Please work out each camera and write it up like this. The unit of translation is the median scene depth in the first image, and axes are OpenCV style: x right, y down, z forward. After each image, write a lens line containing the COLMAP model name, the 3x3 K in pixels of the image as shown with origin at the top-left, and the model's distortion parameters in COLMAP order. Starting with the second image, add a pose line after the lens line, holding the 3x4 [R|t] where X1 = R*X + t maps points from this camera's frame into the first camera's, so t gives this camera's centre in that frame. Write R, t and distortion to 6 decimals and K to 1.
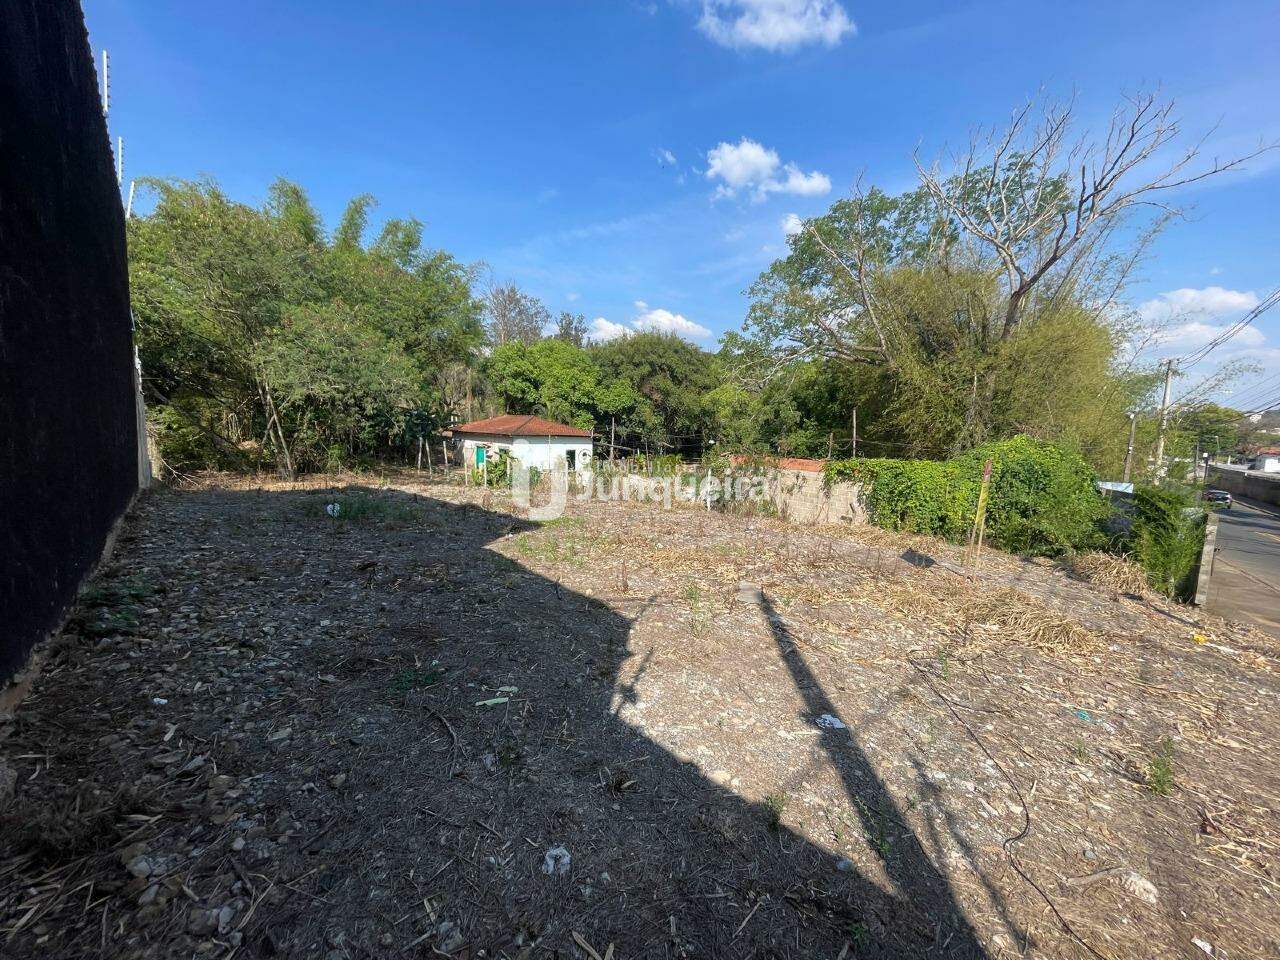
lens RADIAL K [[498.0, 0, 642.5], [0, 498.0, 493.8], [0, 0, 1]] dist [-0.014085, -0.000131]
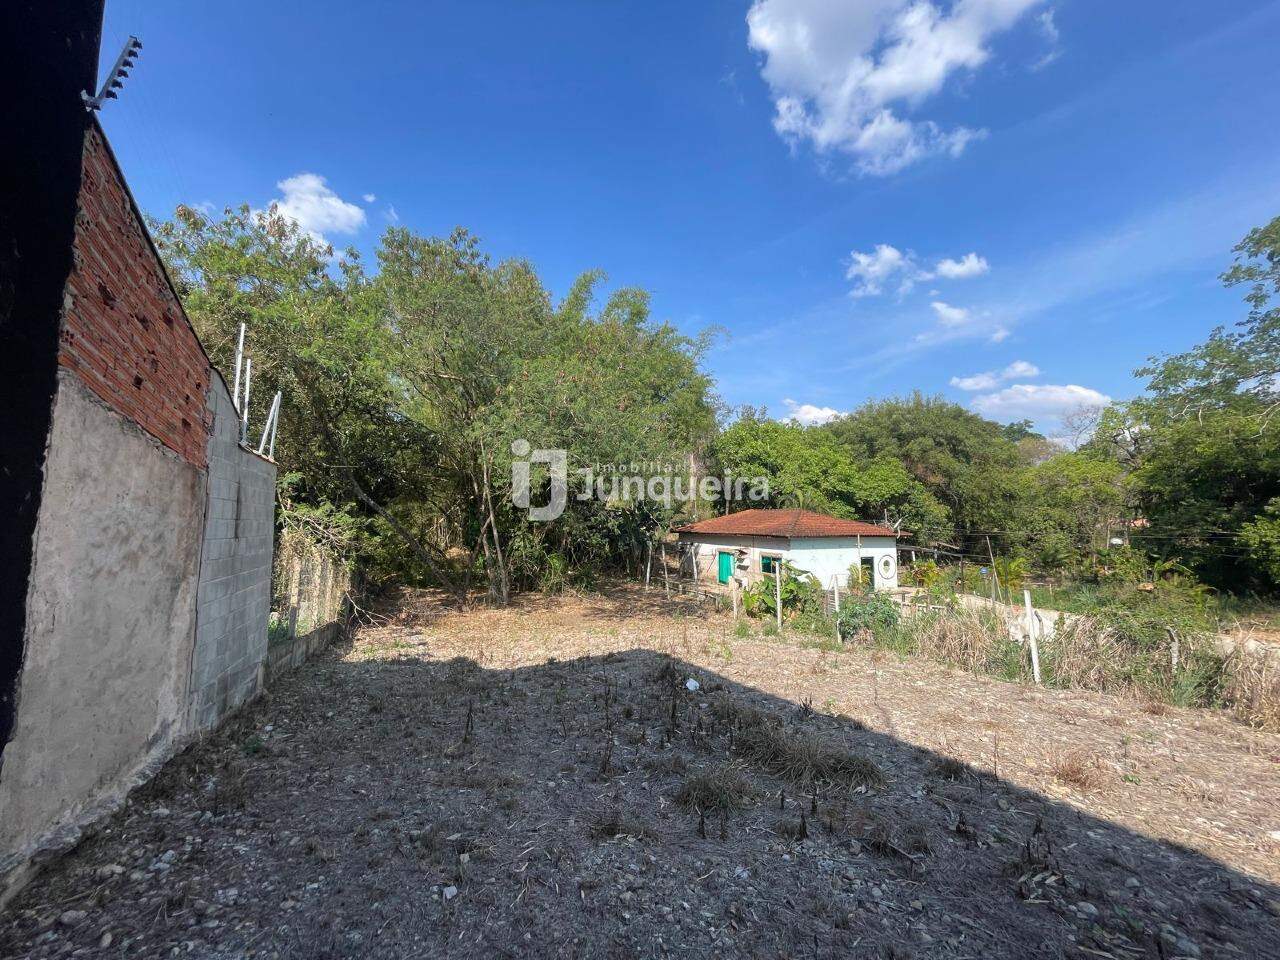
lens RADIAL K [[498.0, 0, 636.3], [0, 498.0, 477.8], [0, 0, 1]] dist [-0.014085, -0.000131]
pose [[0.951051, -0.053317, -0.304401, -0.206643], [-0.017412, 0.974195, -0.225035, -0.032856], [0.308544, 0.219320, 0.925581, 0.242104]]
